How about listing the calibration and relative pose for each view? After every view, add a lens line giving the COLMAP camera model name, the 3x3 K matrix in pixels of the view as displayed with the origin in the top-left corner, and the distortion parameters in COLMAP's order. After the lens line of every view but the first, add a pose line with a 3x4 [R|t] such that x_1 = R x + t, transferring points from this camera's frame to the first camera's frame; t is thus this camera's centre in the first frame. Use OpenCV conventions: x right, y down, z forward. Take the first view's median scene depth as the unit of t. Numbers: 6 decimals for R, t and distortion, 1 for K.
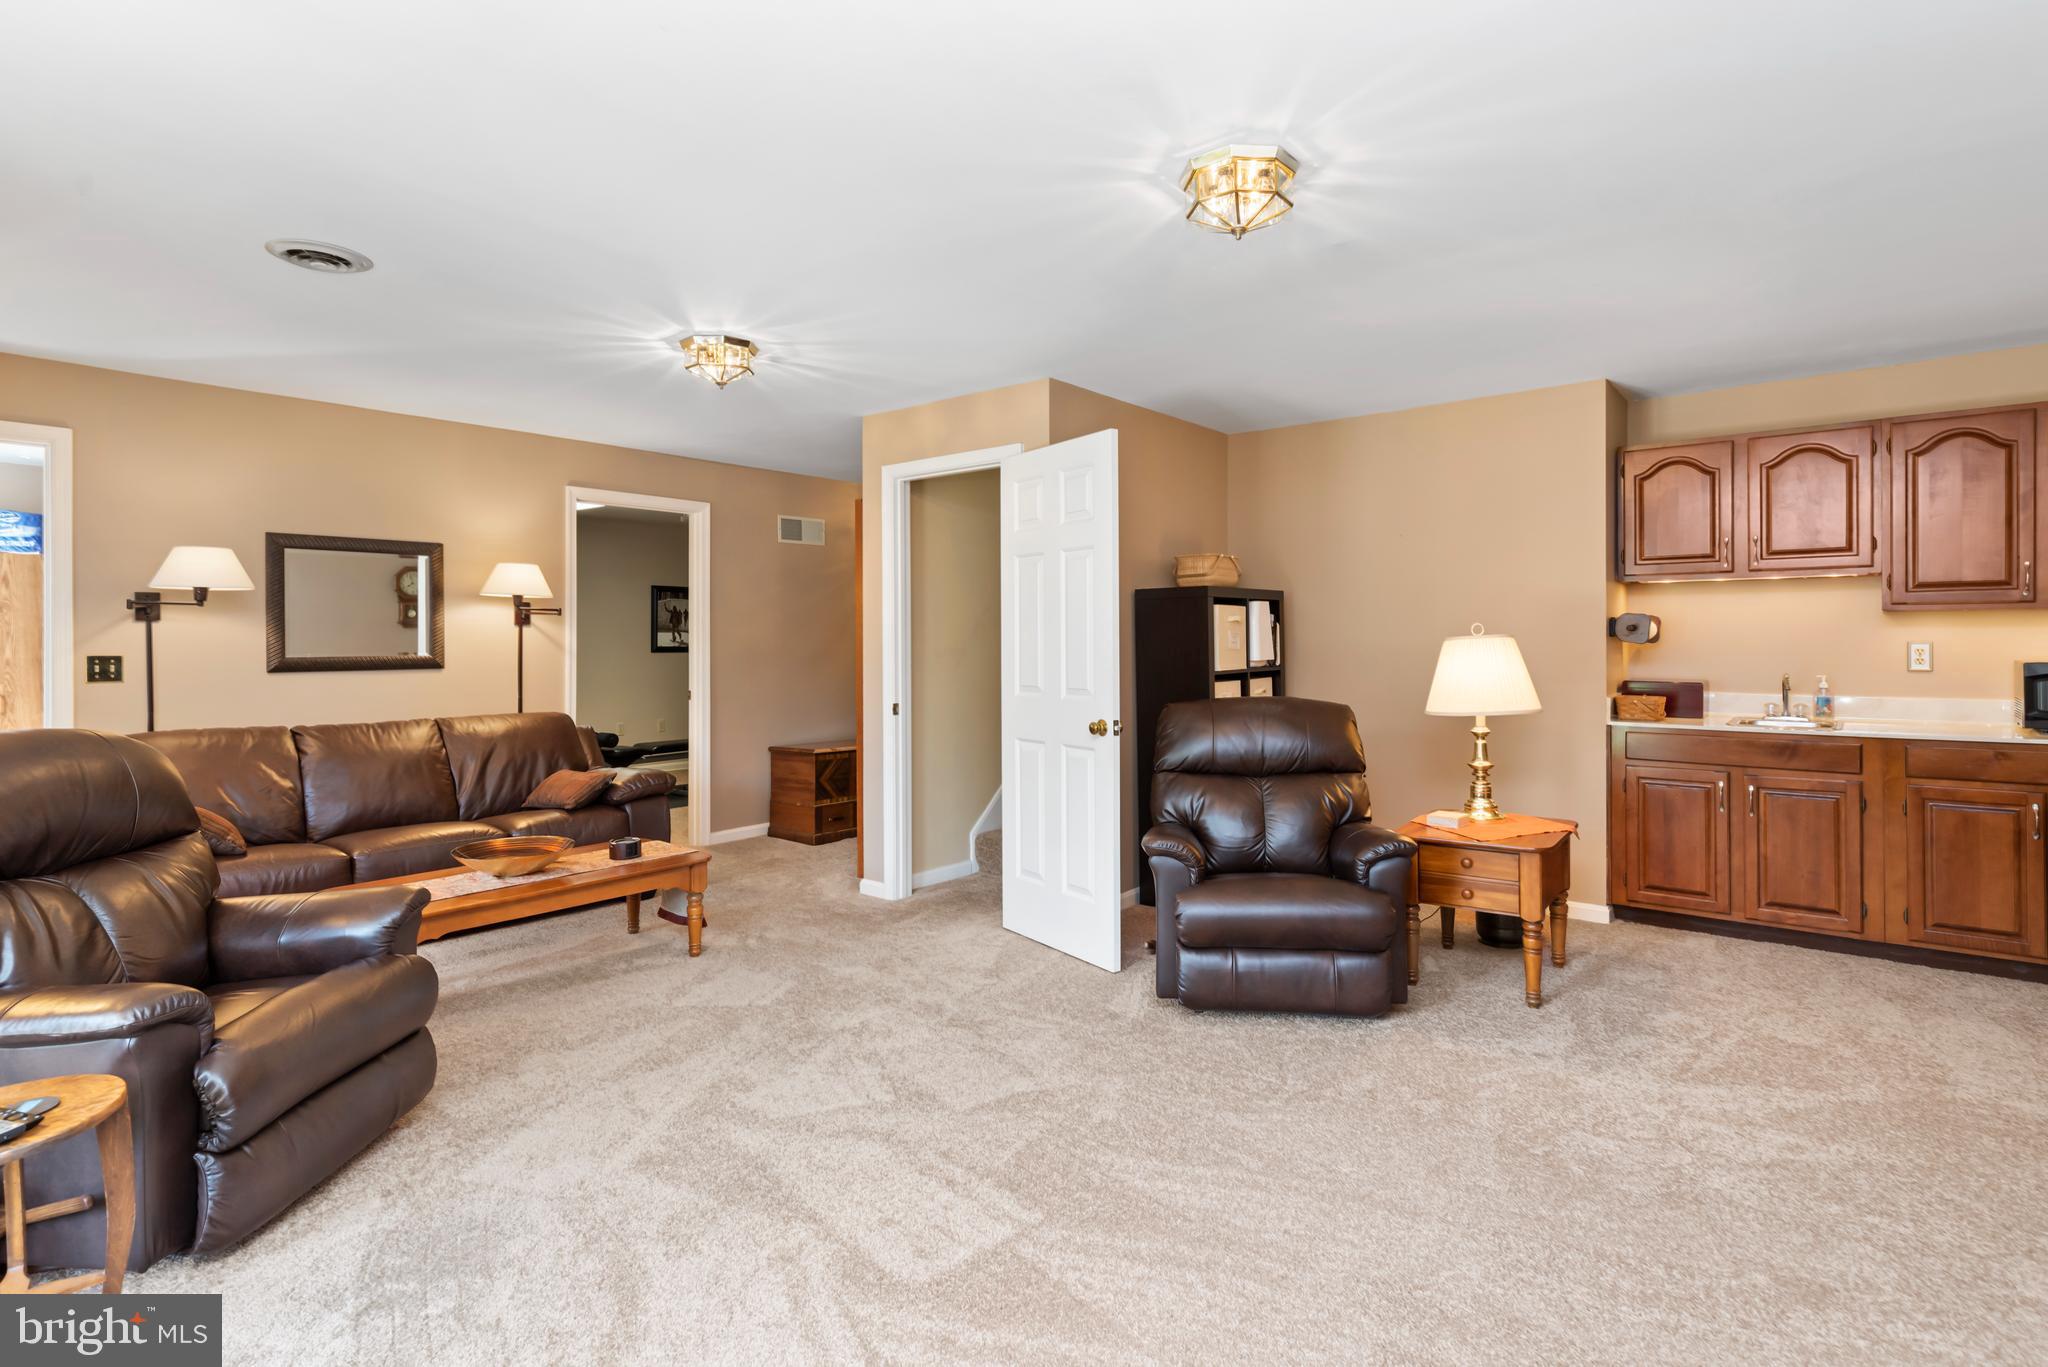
lens RADIAL K [[1015.6, 0, 1019.9], [0, 1015.6, 628.5], [0, 0, 1]] dist [0.000648, 0.000102]
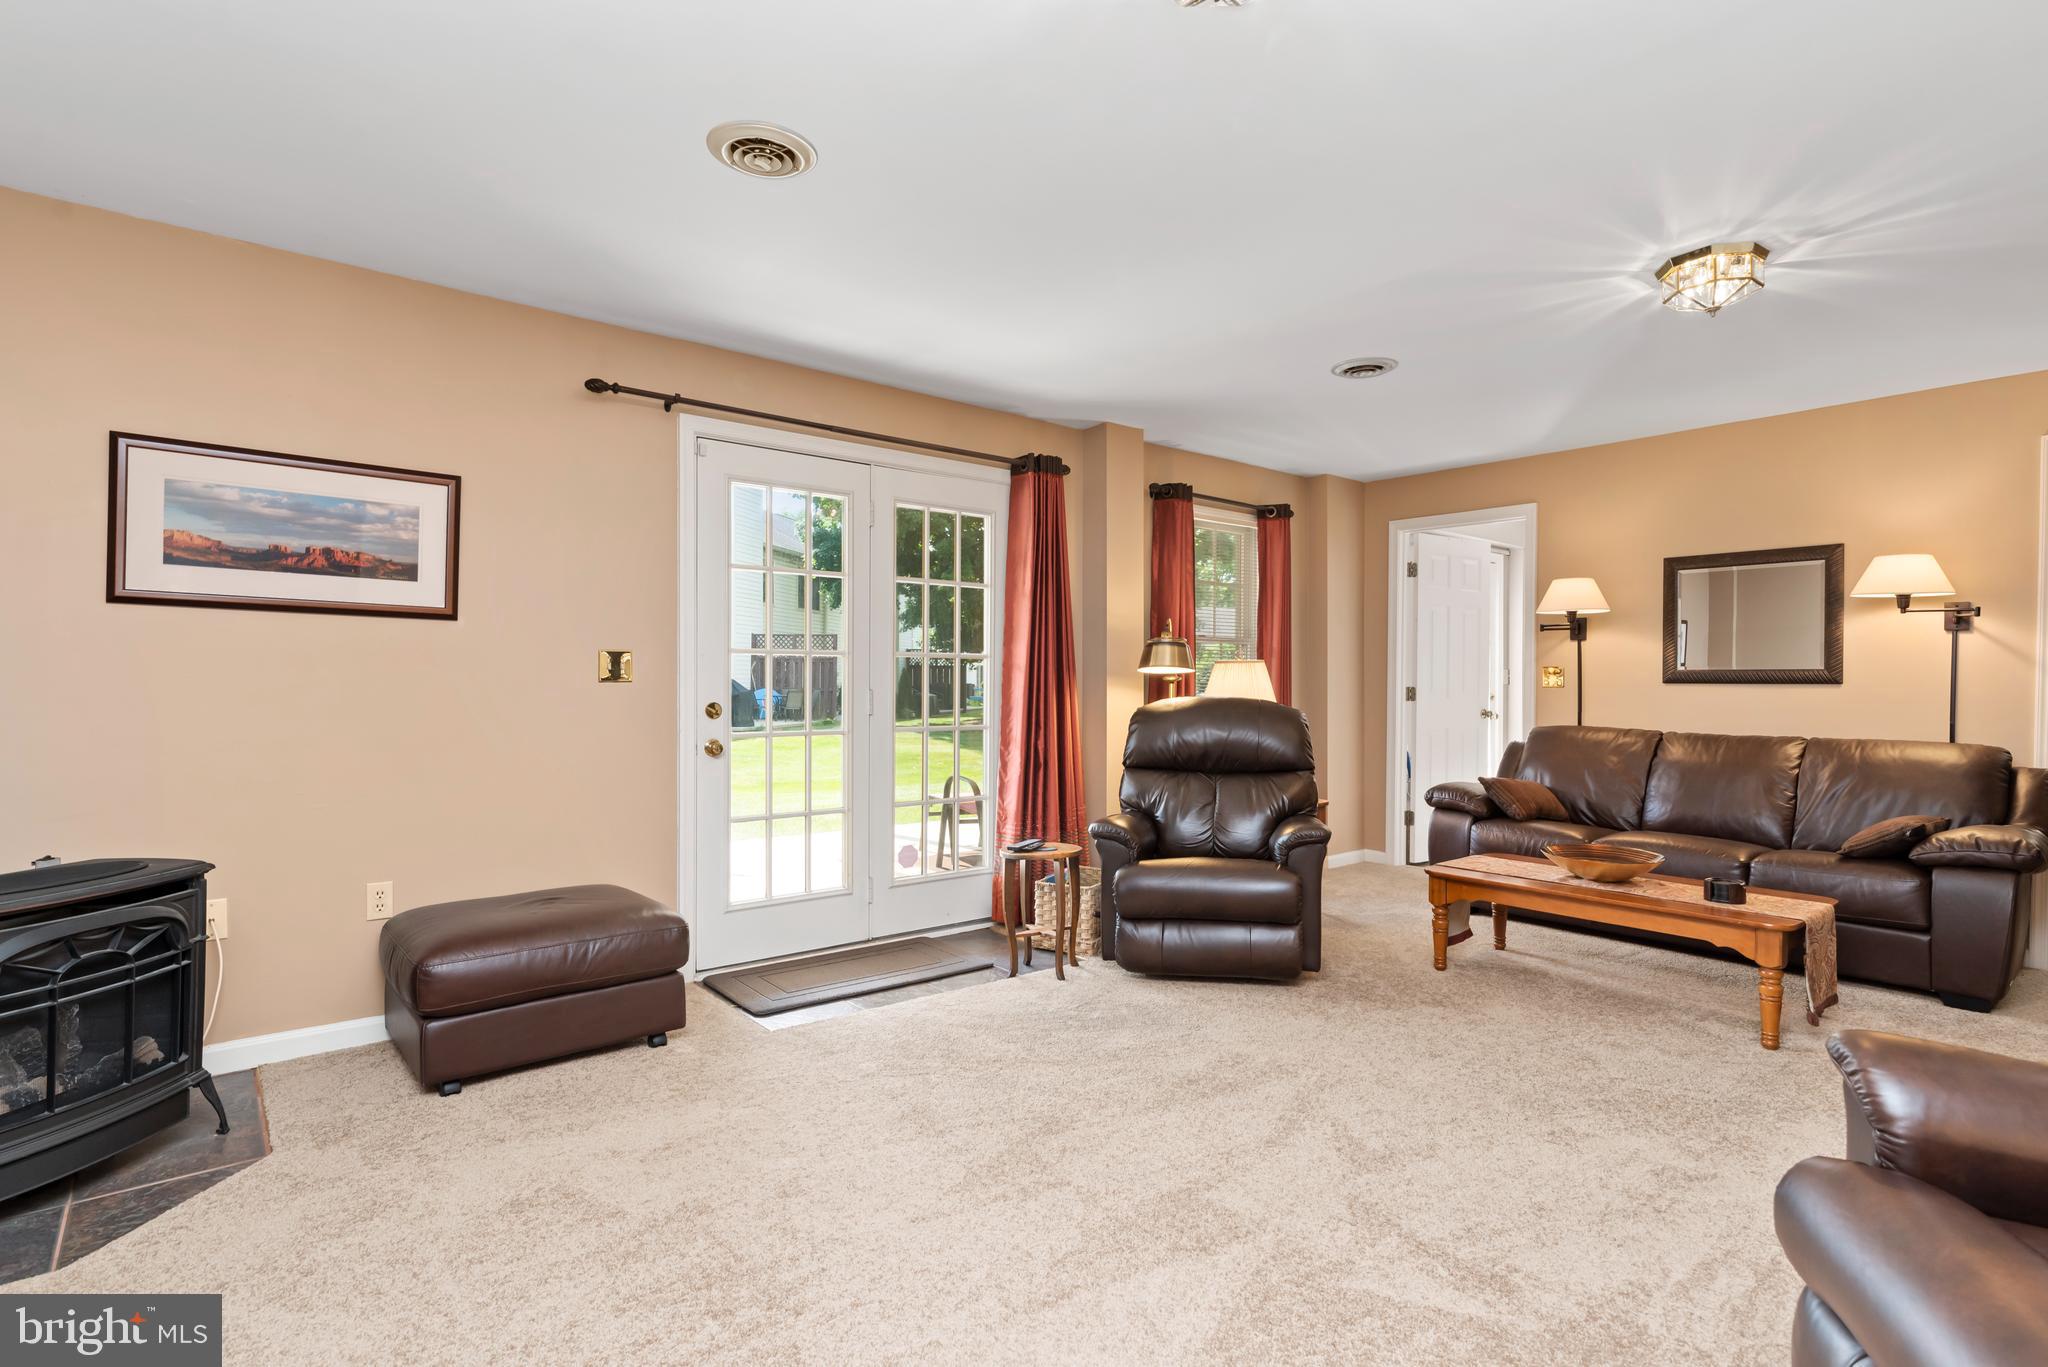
lens RADIAL K [[999.4, 0, 1046.4], [0, 999.4, 671.1], [0, 0, 1]] dist [0.000832, 0.000469]
pose [[-0.182947, -0.004507, -0.983112, 0.507159], [0.006406, 0.999963, -0.005776, 0.035166], [0.983102, -0.007354, -0.182912, 0.576999]]
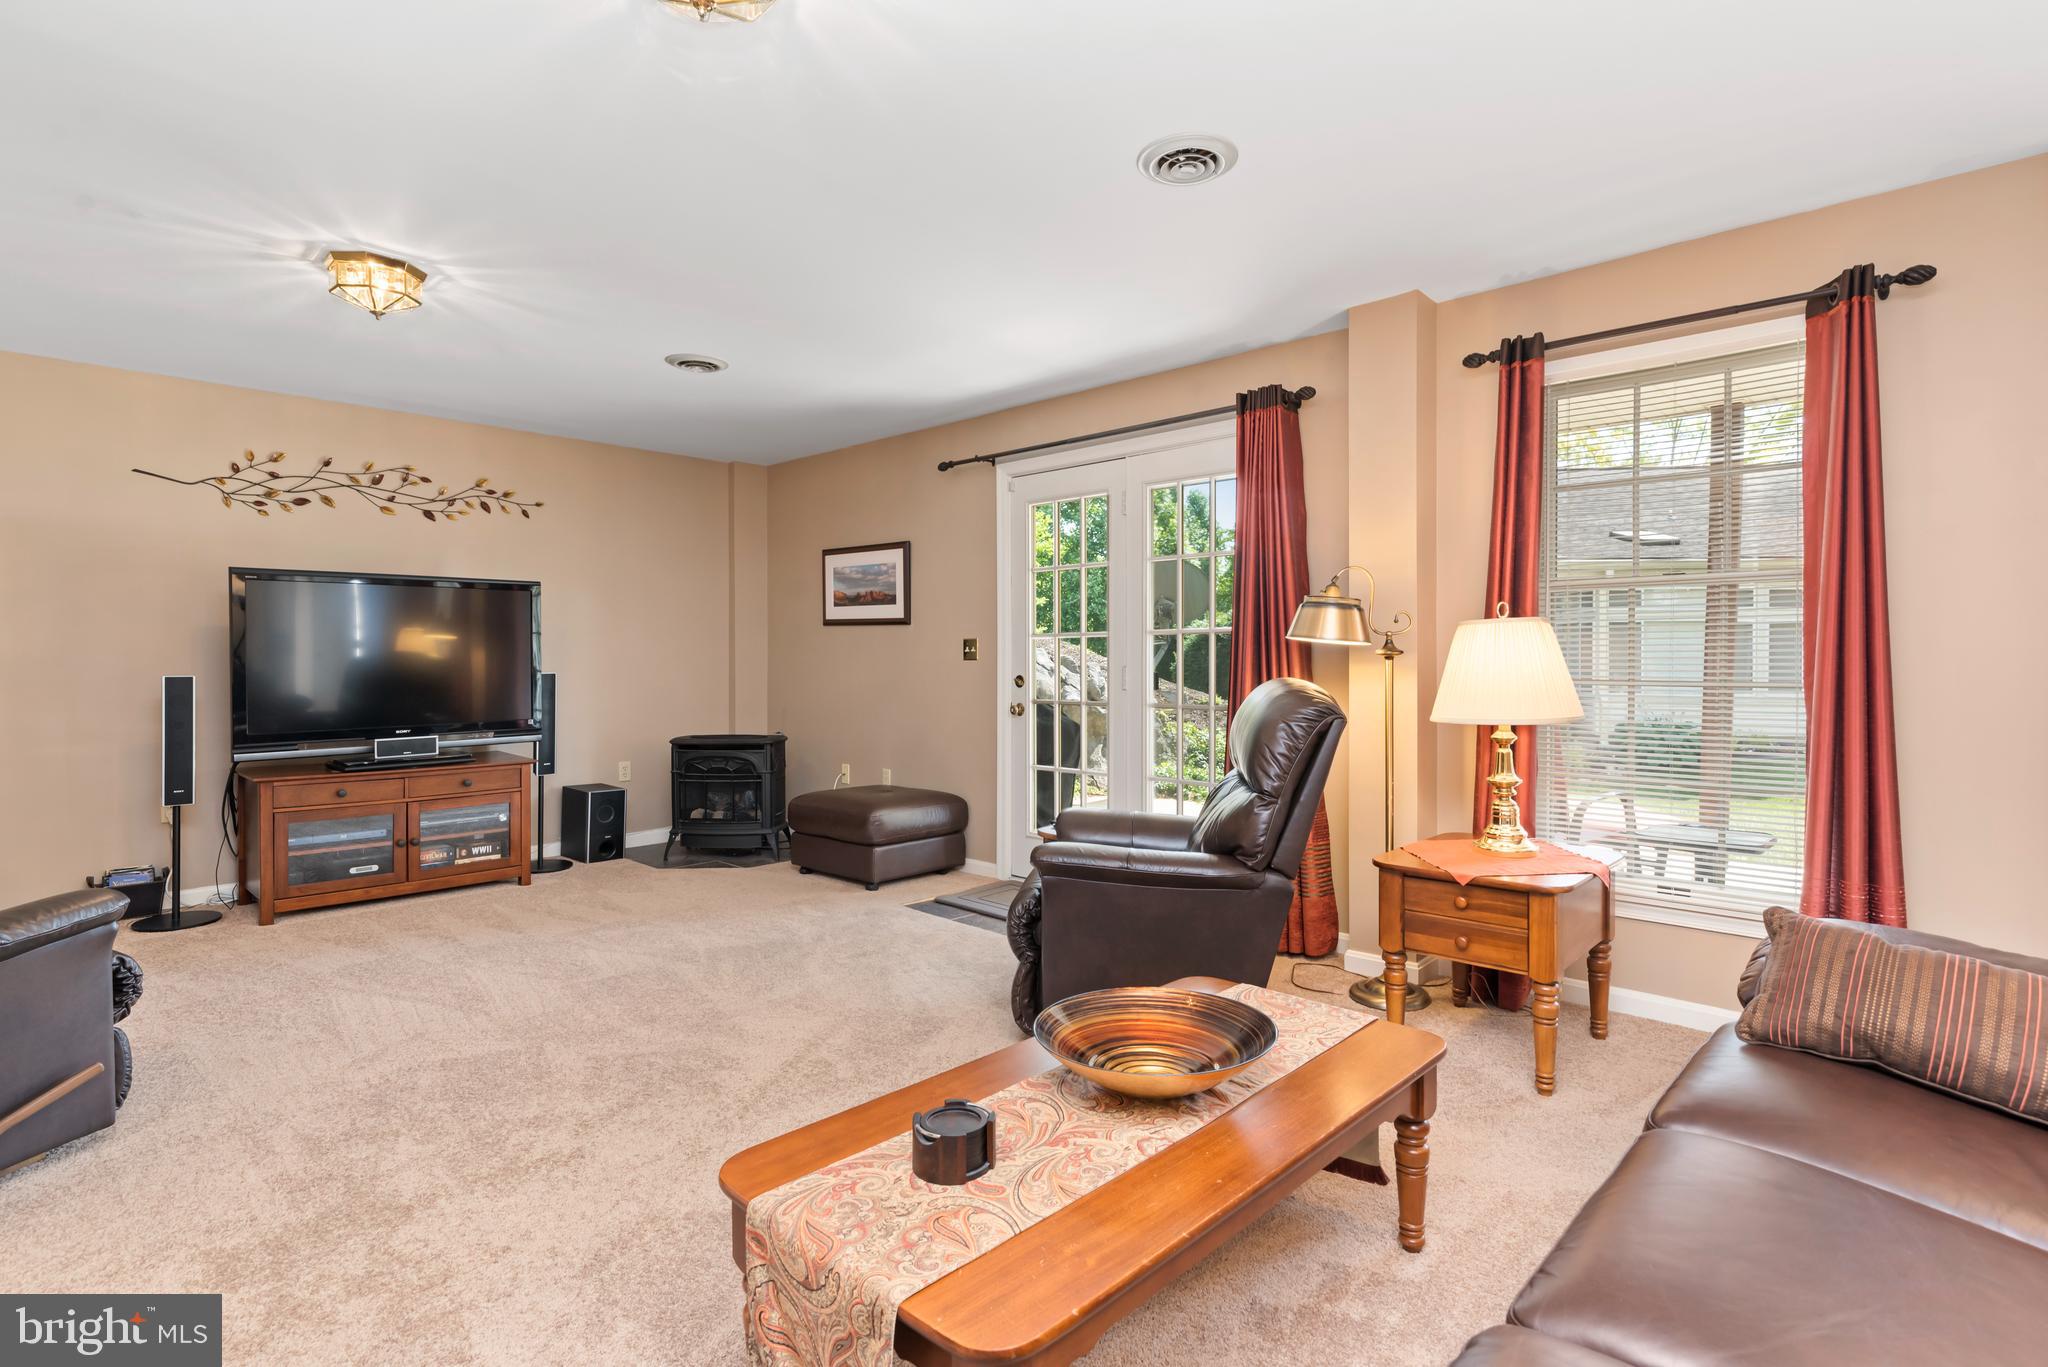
lens RADIAL K [[999.4, 0, 1046.4], [0, 999.4, 671.1], [0, 0, 1]] dist [0.000832, 0.000469]
pose [[-0.997134, 0.005263, 0.075470, -0.427156], [0.005487, 0.999981, 0.002753, 0.047887], [-0.075454, 0.003160, -0.997144, 1.290562]]
